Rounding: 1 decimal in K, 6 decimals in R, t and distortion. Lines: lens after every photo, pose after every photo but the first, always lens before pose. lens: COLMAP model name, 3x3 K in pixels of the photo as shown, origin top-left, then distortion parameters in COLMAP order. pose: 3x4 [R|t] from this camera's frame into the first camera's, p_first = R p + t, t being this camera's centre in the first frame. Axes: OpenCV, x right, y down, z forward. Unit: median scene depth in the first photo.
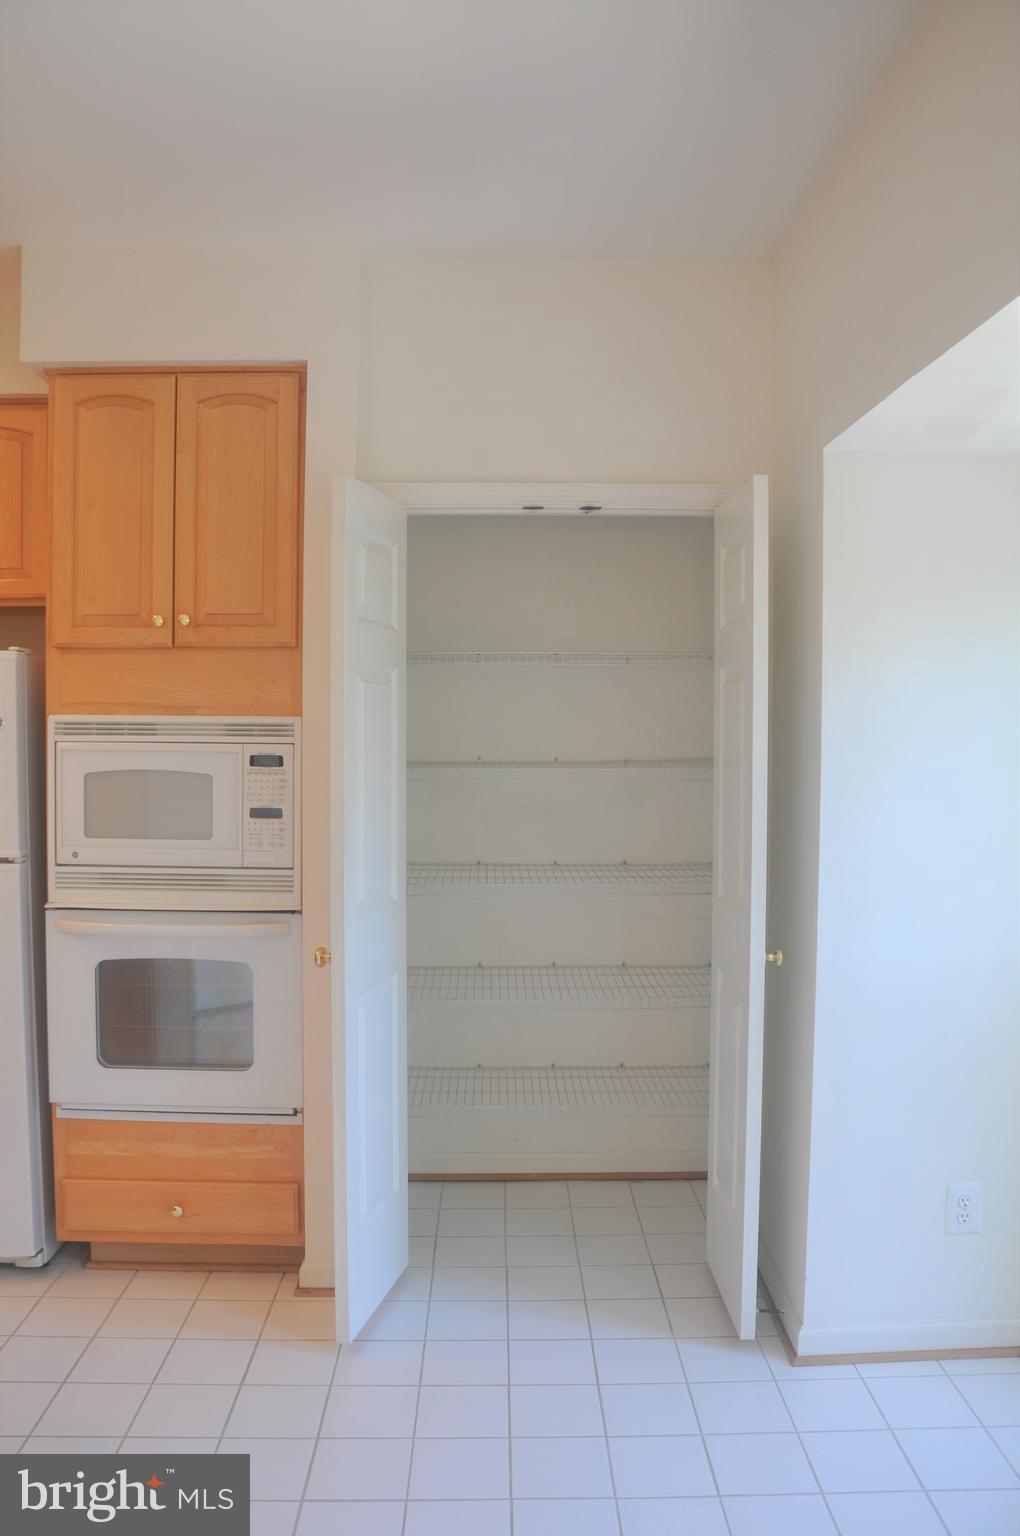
lens RADIAL K [[1209.2, 0, 513.7], [0, 1209.2, 781.4], [0, 0, 1]] dist [-0.155809, 0.127875]
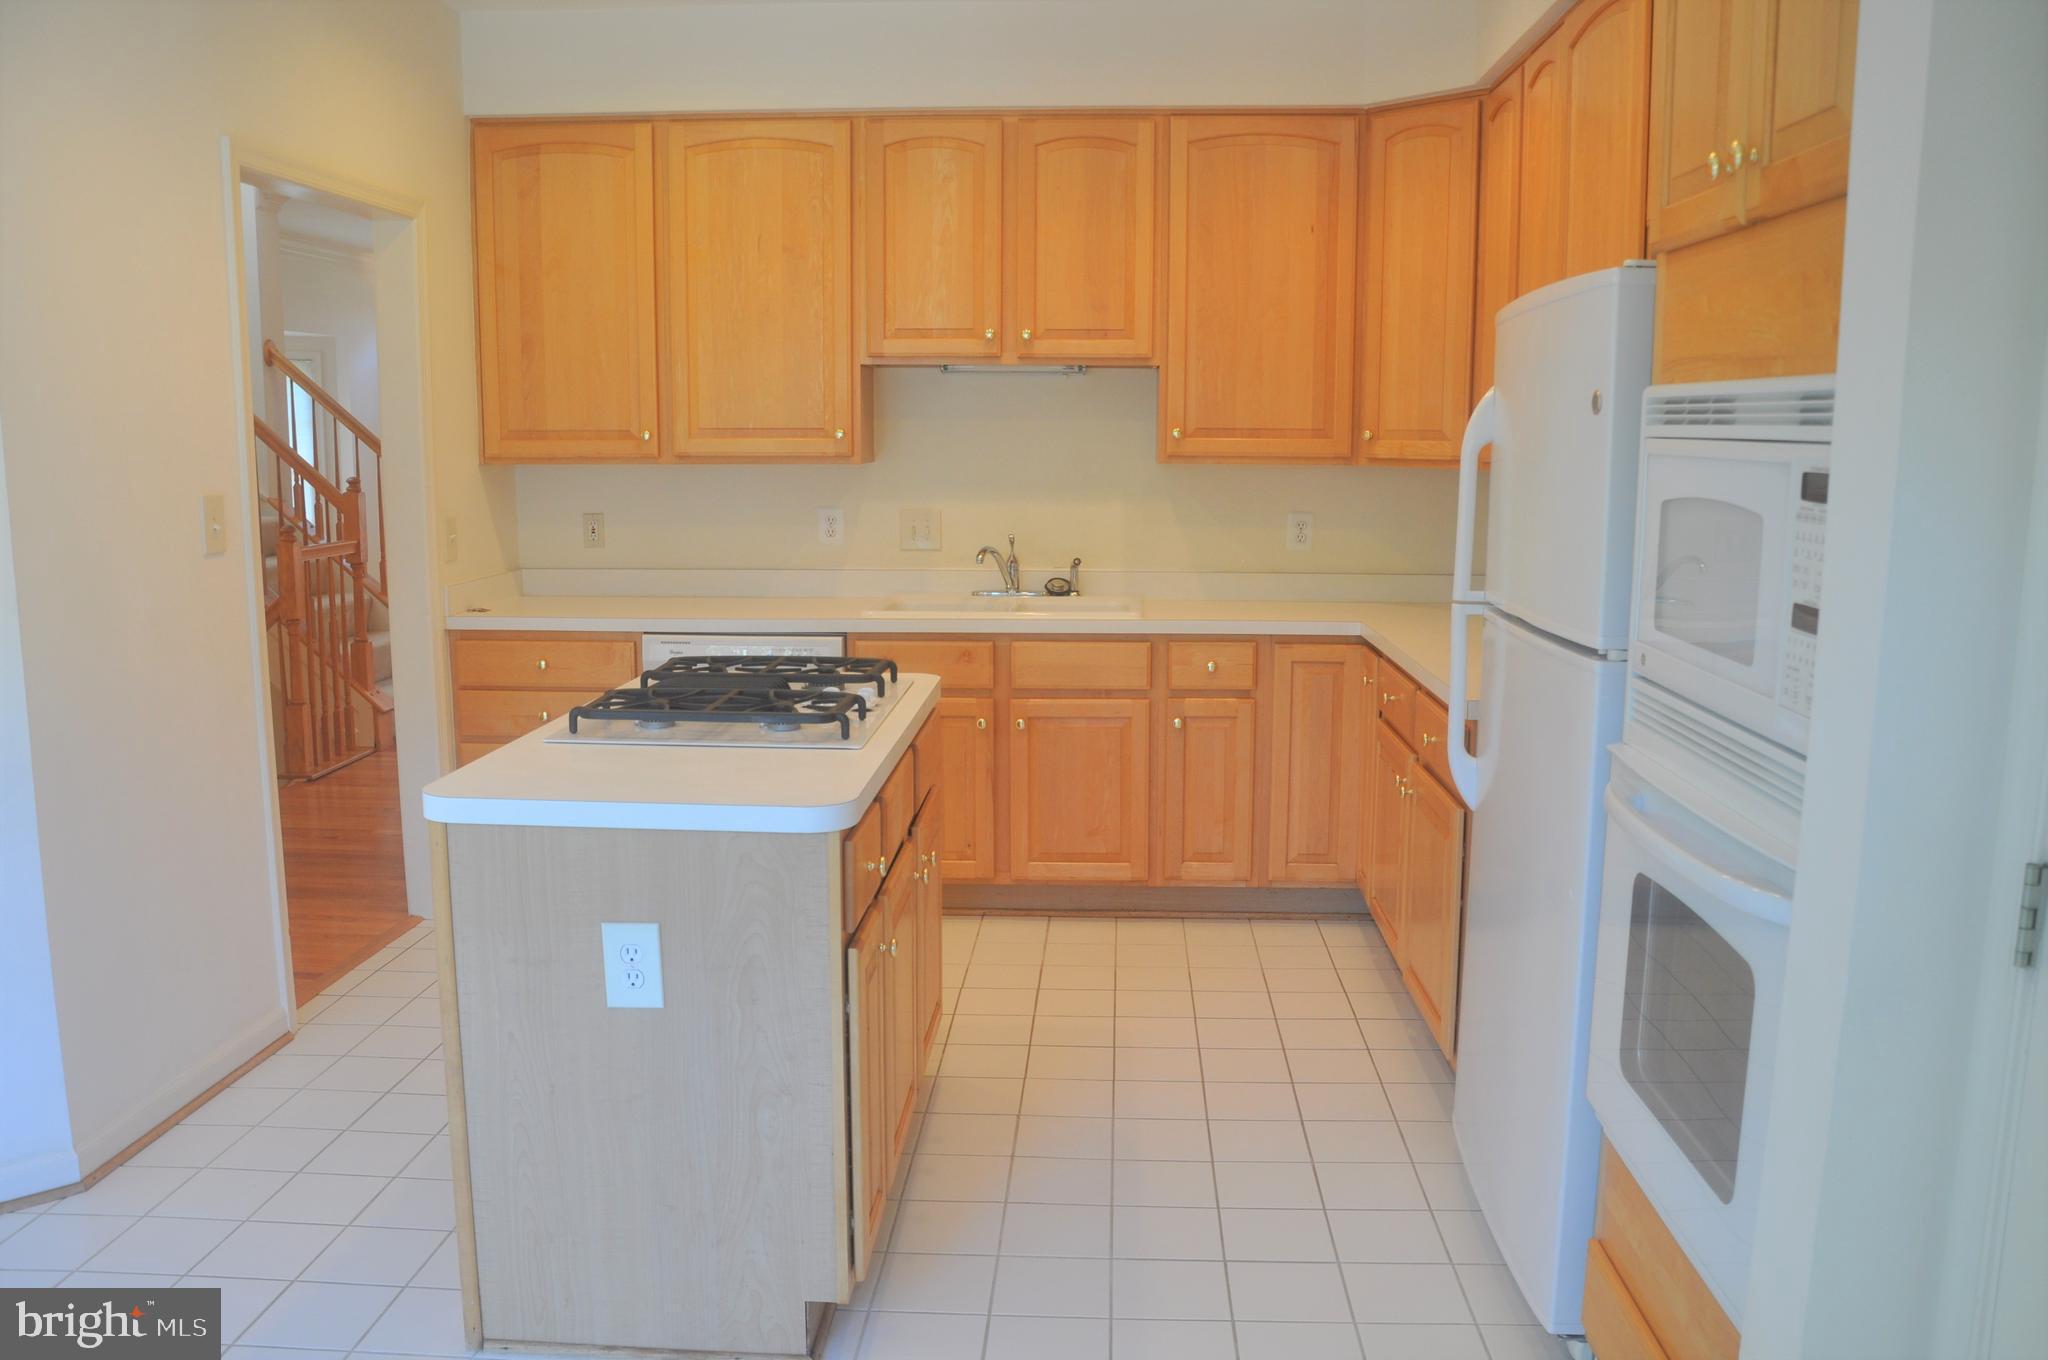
lens RADIAL K [[1612.3, 0, 1022.2], [0, 1612.3, 691.3], [0, 0, 1]] dist [-0.155809, 0.127875]
pose [[-0.076655, 0.152355, -0.985349, 0.326644], [-0.040144, 0.986983, 0.155731, -0.020051], [0.996249, 0.051494, -0.069541, 0.777505]]
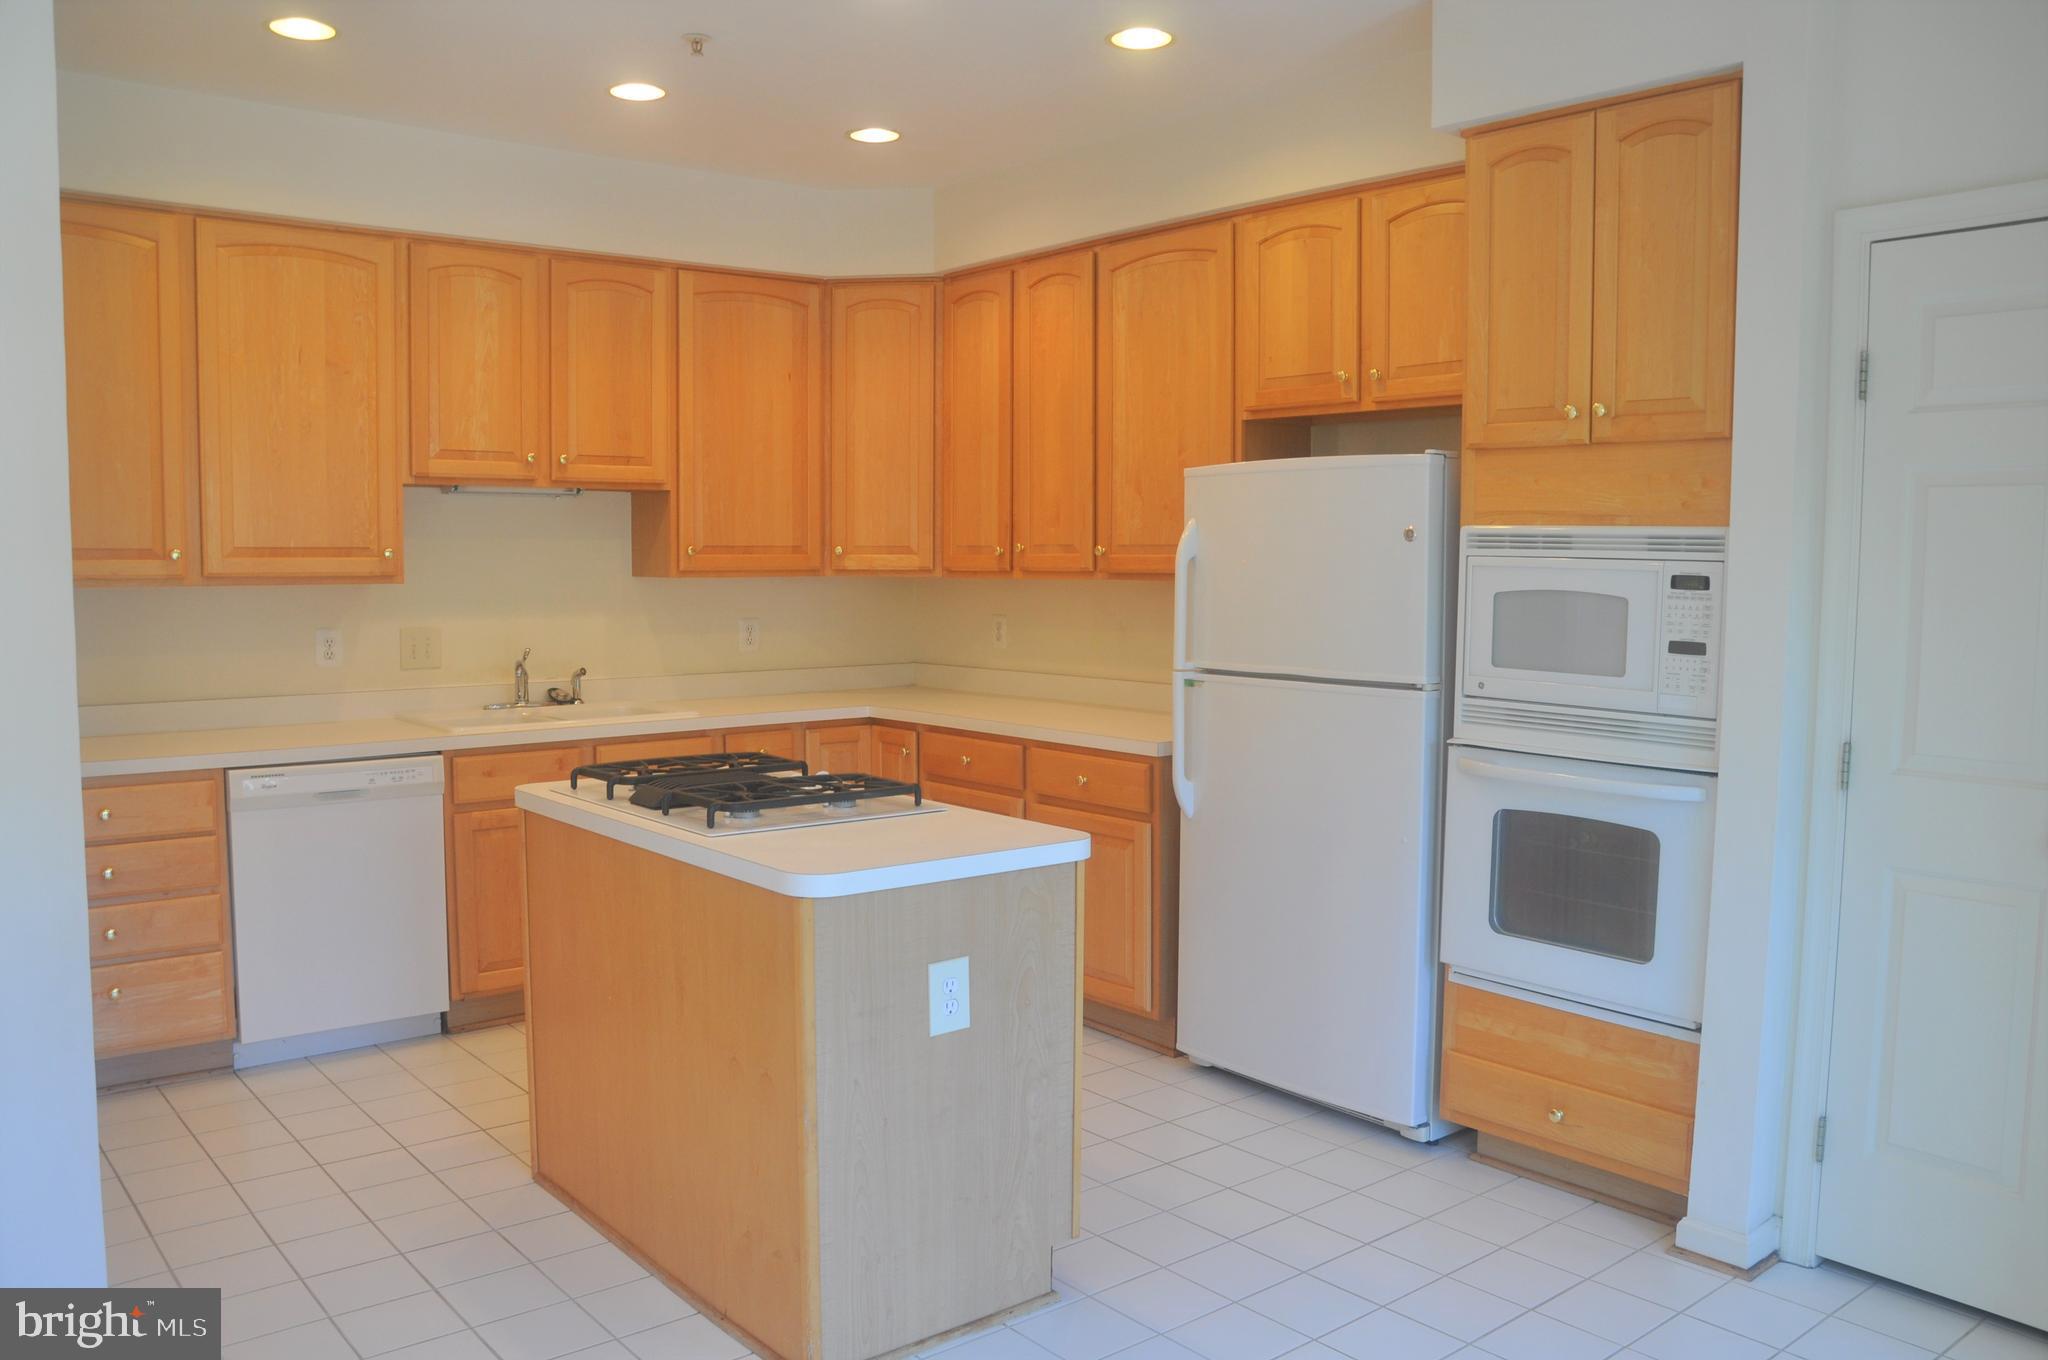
lens RADIAL K [[1612.3, 0, 1031.7], [0, 1612.3, 695.4], [0, 0, 1]] dist [-0.155809, 0.127875]
pose [[0.620654, 0.068476, -0.781089, 0.342787], [-0.030778, 0.997539, 0.062995, 0.005314], [0.783481, -0.015058, 0.621234, 0.009077]]
